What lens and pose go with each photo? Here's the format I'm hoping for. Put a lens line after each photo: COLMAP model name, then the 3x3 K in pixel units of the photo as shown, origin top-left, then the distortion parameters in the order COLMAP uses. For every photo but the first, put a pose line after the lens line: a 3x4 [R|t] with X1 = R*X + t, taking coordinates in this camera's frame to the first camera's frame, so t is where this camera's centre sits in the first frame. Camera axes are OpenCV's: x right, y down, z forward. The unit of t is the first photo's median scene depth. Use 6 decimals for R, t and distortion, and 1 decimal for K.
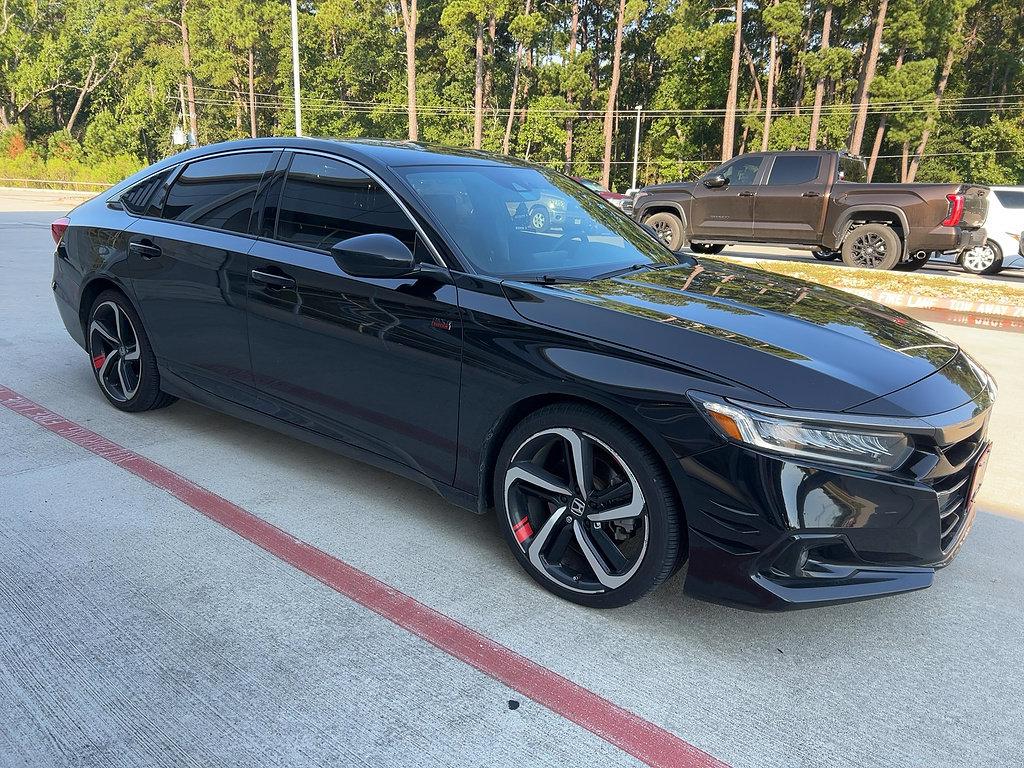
lens RADIAL K [[798.2, 0, 512.7], [0, 798.2, 388.5], [0, 0, 1]] dist [0.033300, -0.036096]
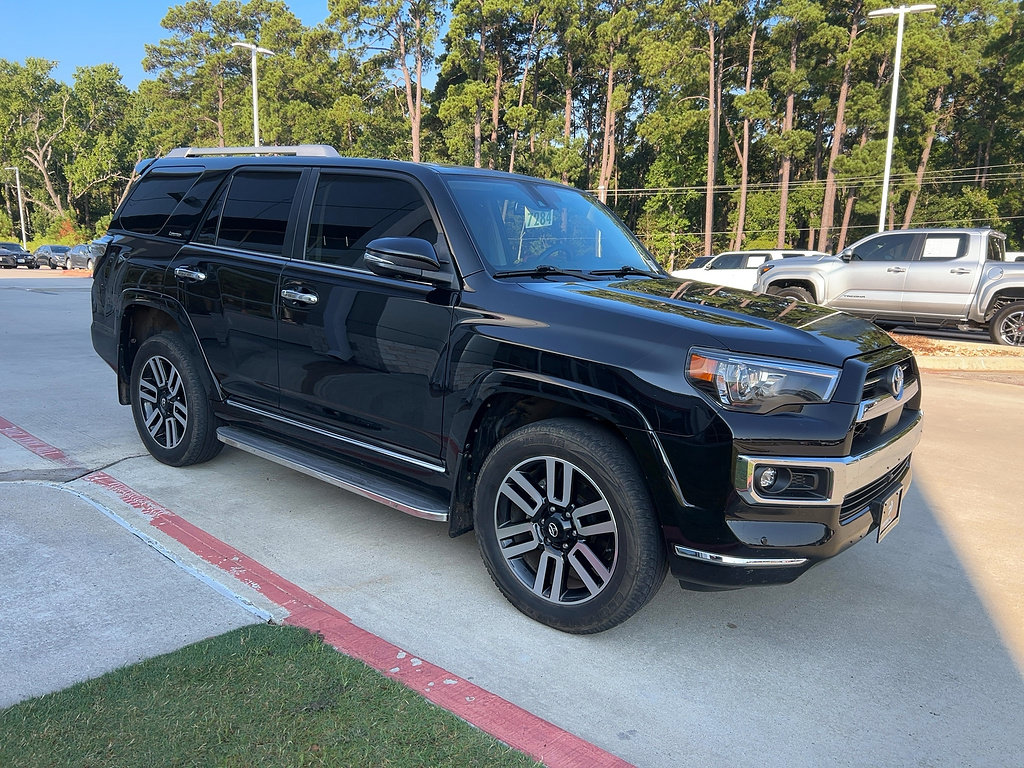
lens RADIAL K [[798.2, 0, 507.1], [0, 798.2, 381.6], [0, 0, 1]] dist [0.033300, -0.036096]
pose [[0.998195, -0.003872, -0.059923, 0.063863], [-0.002016, 0.995195, -0.097892, 0.016706], [0.060014, 0.097836, 0.993391, -0.053067]]
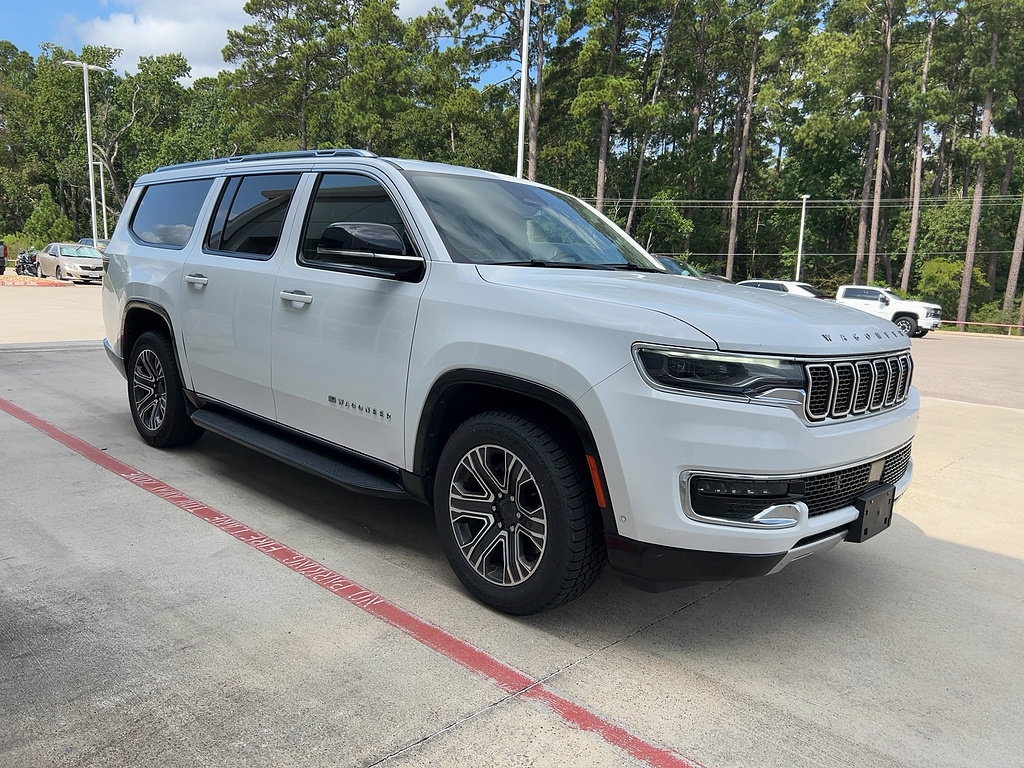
lens RADIAL K [[798.2, 0, 516.0], [0, 798.2, 403.3], [0, 0, 1]] dist [0.033300, -0.036096]
pose [[0.997285, 0.020137, -0.070826, -0.073098], [-0.026127, 0.996064, -0.084694, -0.017474], [0.068842, 0.086315, 0.993887, 0.051419]]
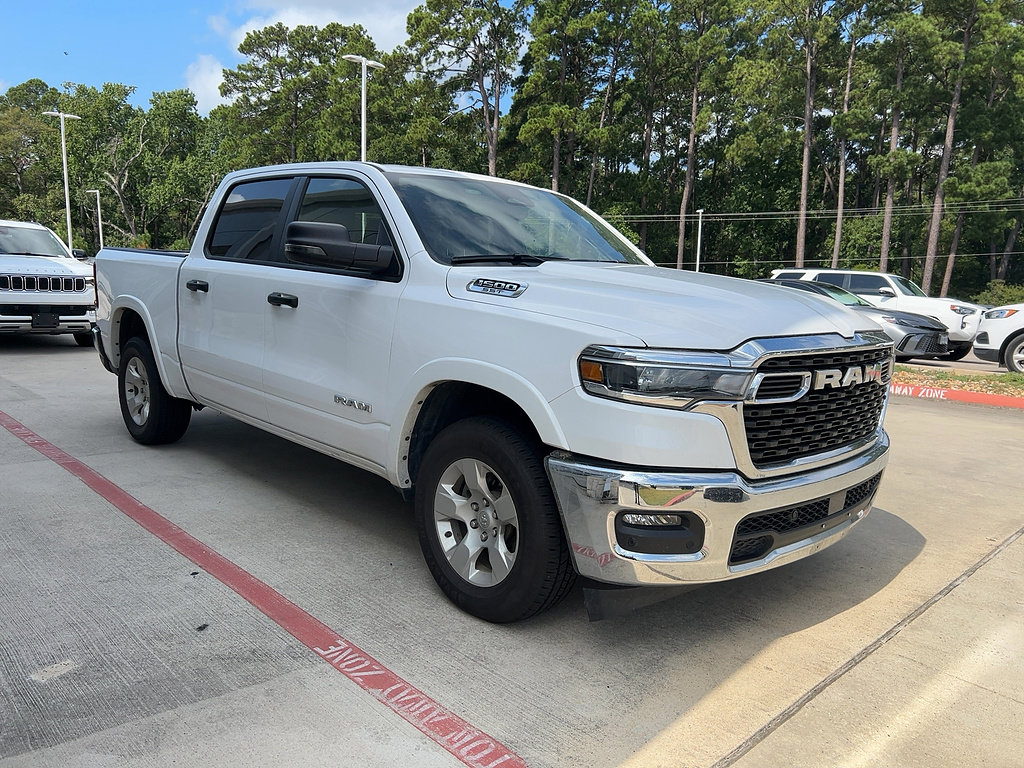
lens RADIAL K [[798.2, 0, 504.8], [0, 798.2, 389.7], [0, 0, 1]] dist [0.033300, -0.036096]
pose [[0.992559, 0.011785, -0.121194, 0.023812], [-0.026107, 0.992756, -0.117278, 0.005270], [0.118934, 0.119569, 0.985676, -0.018017]]
